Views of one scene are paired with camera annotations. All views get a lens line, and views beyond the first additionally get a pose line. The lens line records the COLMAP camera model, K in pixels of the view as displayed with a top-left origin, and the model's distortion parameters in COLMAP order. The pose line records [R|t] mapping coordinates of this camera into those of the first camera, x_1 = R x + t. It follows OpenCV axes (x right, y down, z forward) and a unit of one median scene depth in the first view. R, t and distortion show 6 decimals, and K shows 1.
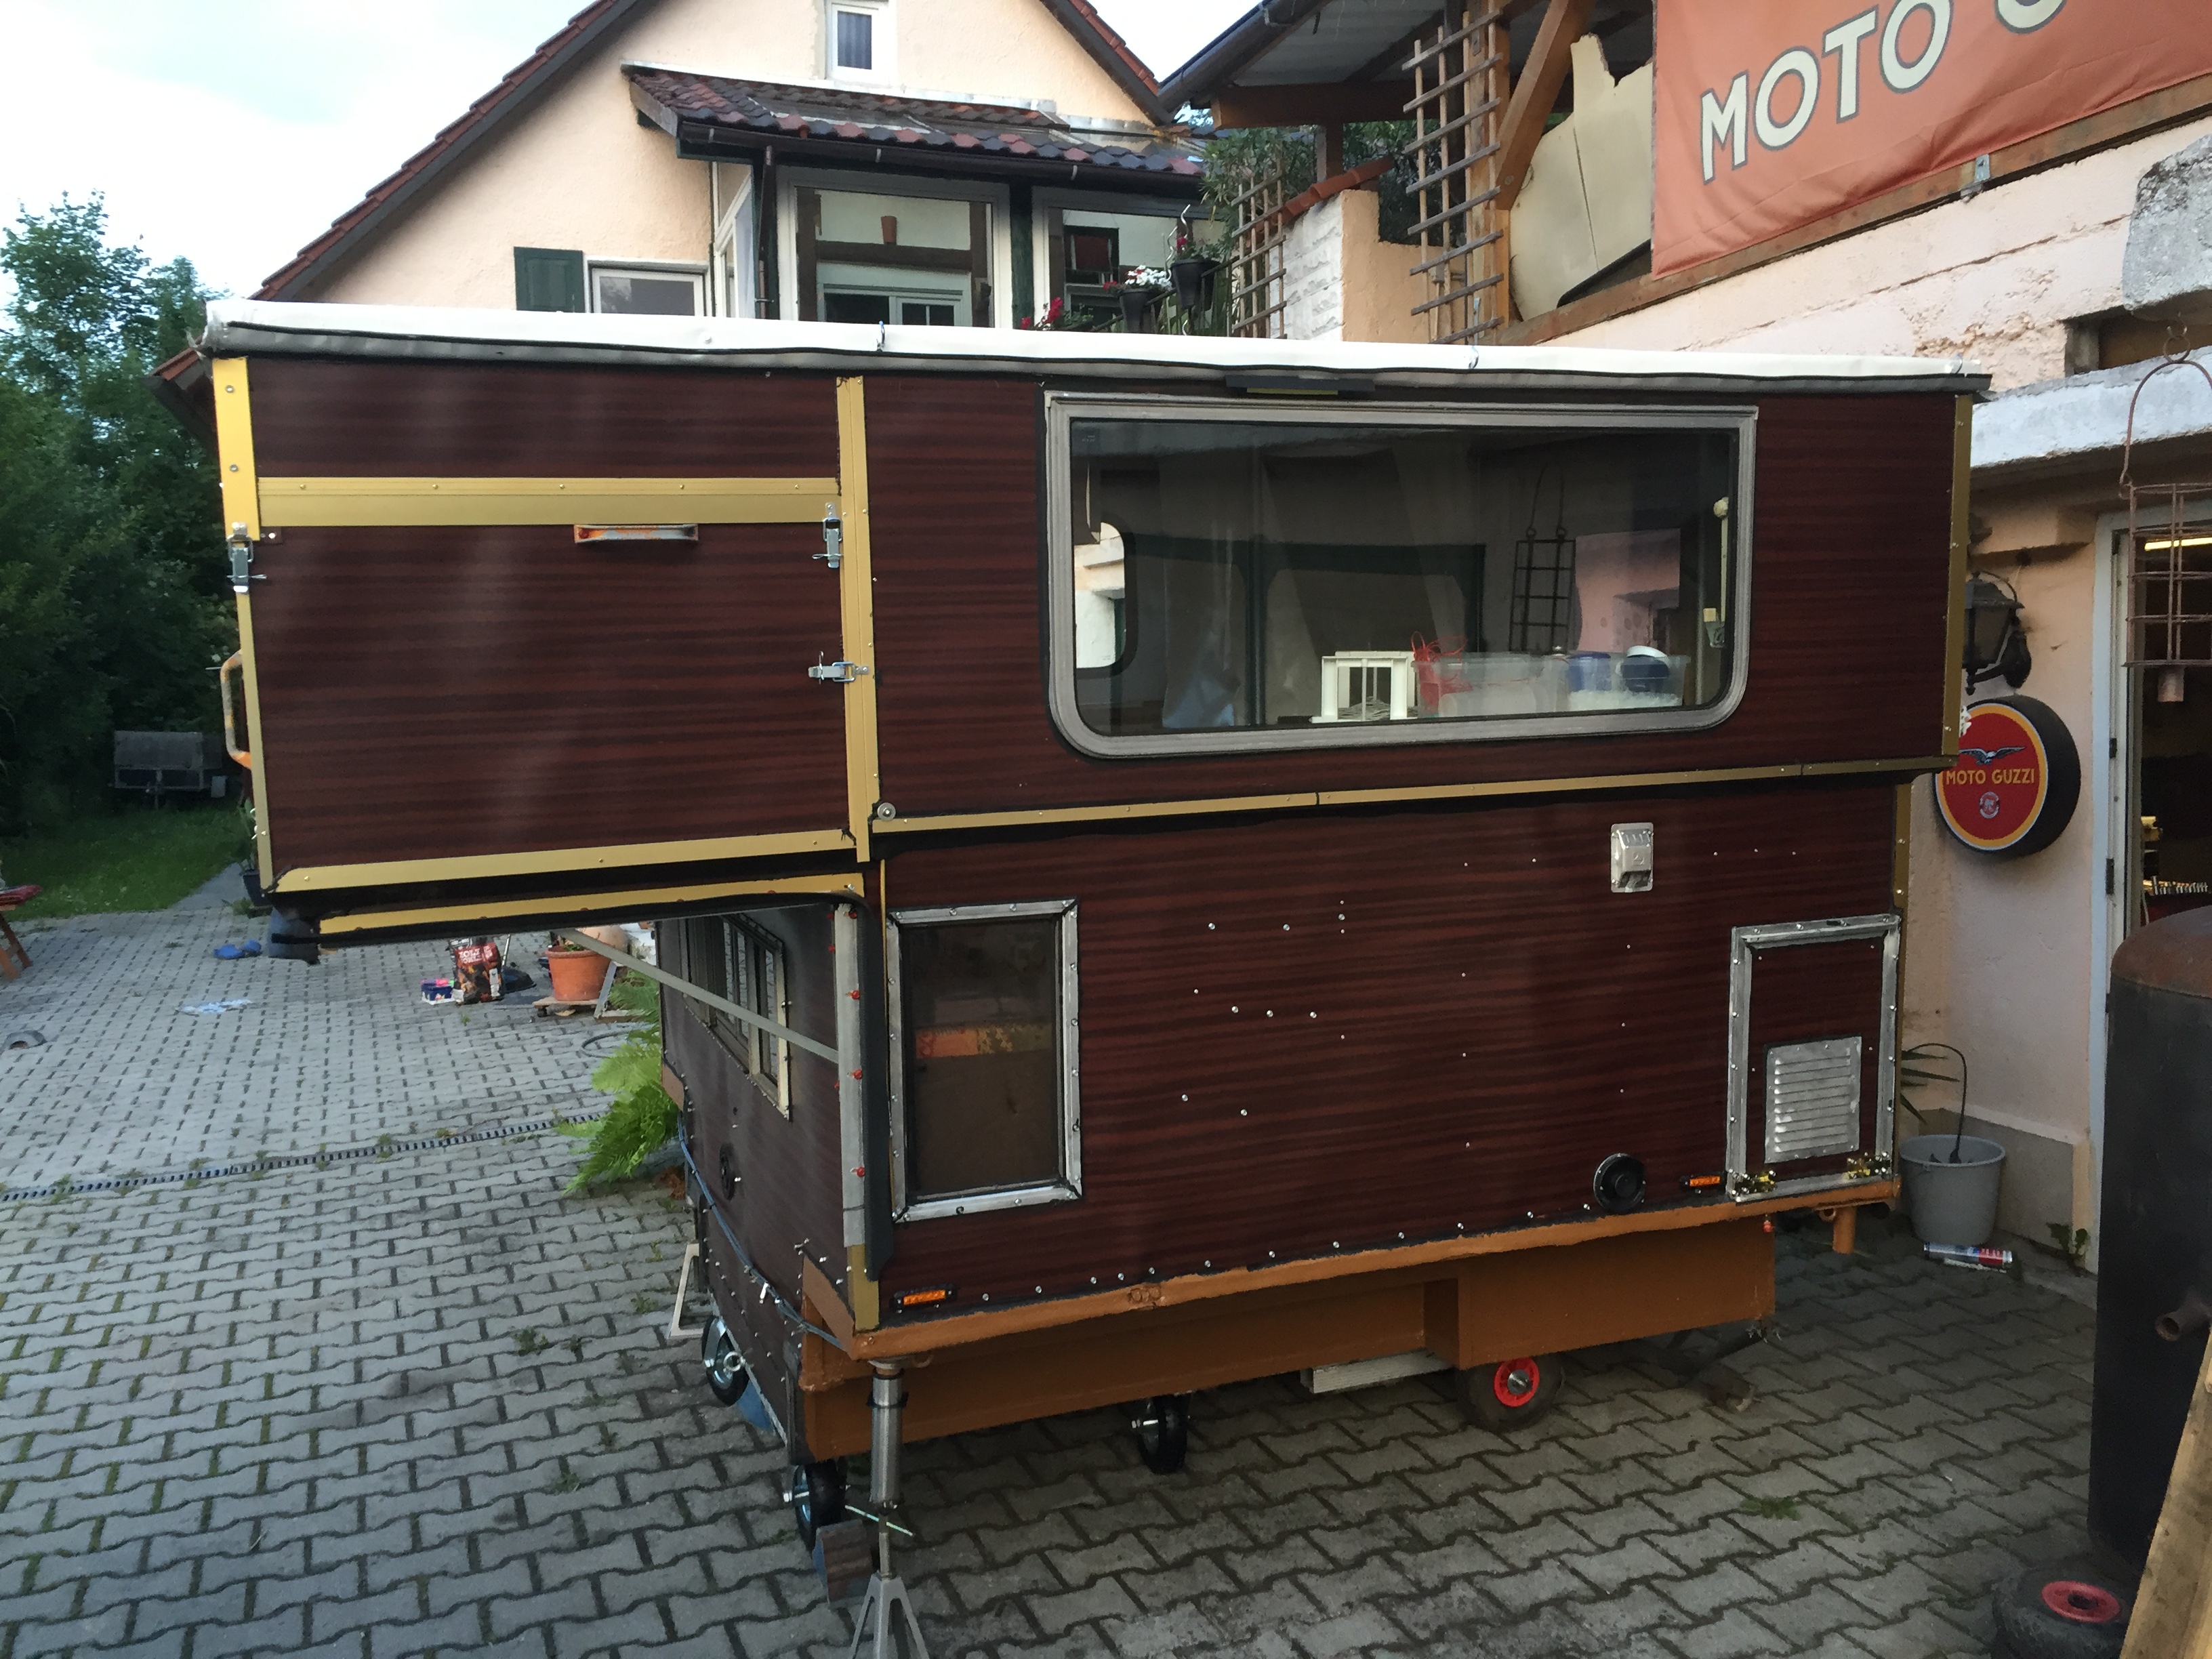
lens RADIAL K [[1860.2, 0, 1106.0], [0, 1860.2, 829.5], [0, 0, 1]] dist [0.091041, -0.090484]
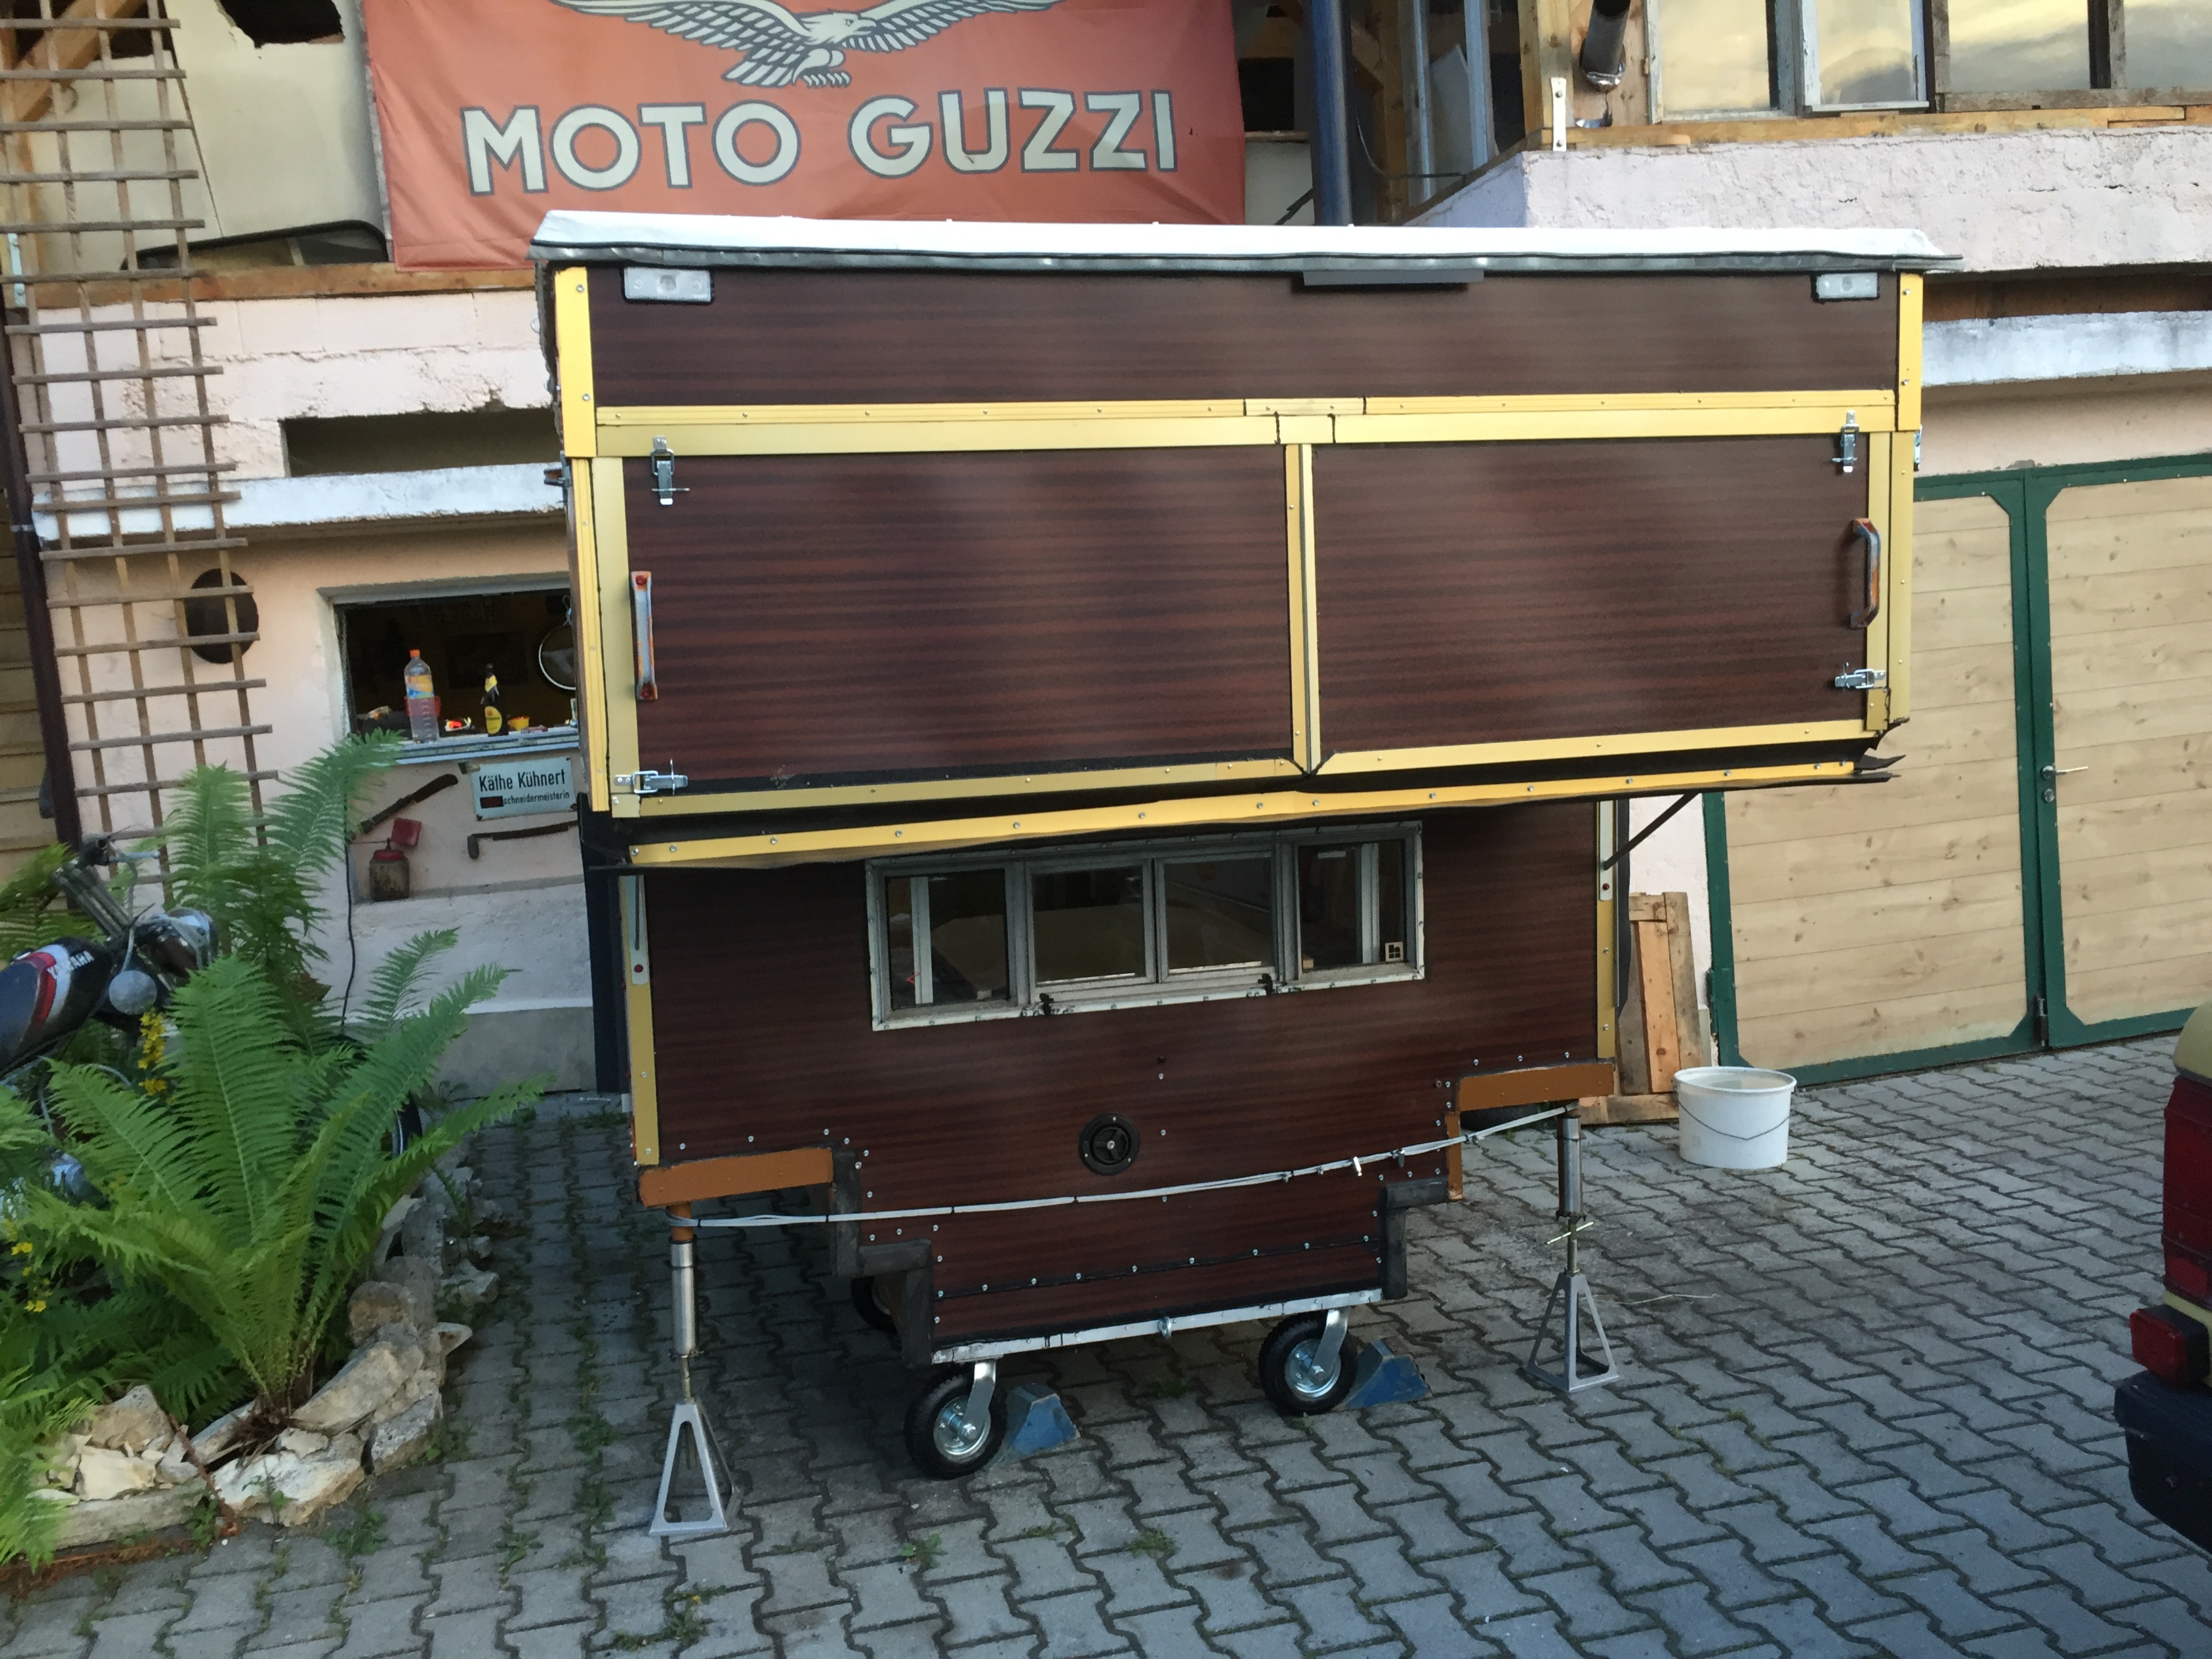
lens RADIAL K [[1860.2, 0, 1106.0], [0, 1860.2, 829.5], [0, 0, 1]] dist [0.091041, -0.090484]
pose [[0.104836, -0.081811, 0.991119, -0.968557], [0.157806, 0.985352, 0.064643, -0.010896], [-0.981889, 0.149627, 0.116211, 0.800288]]
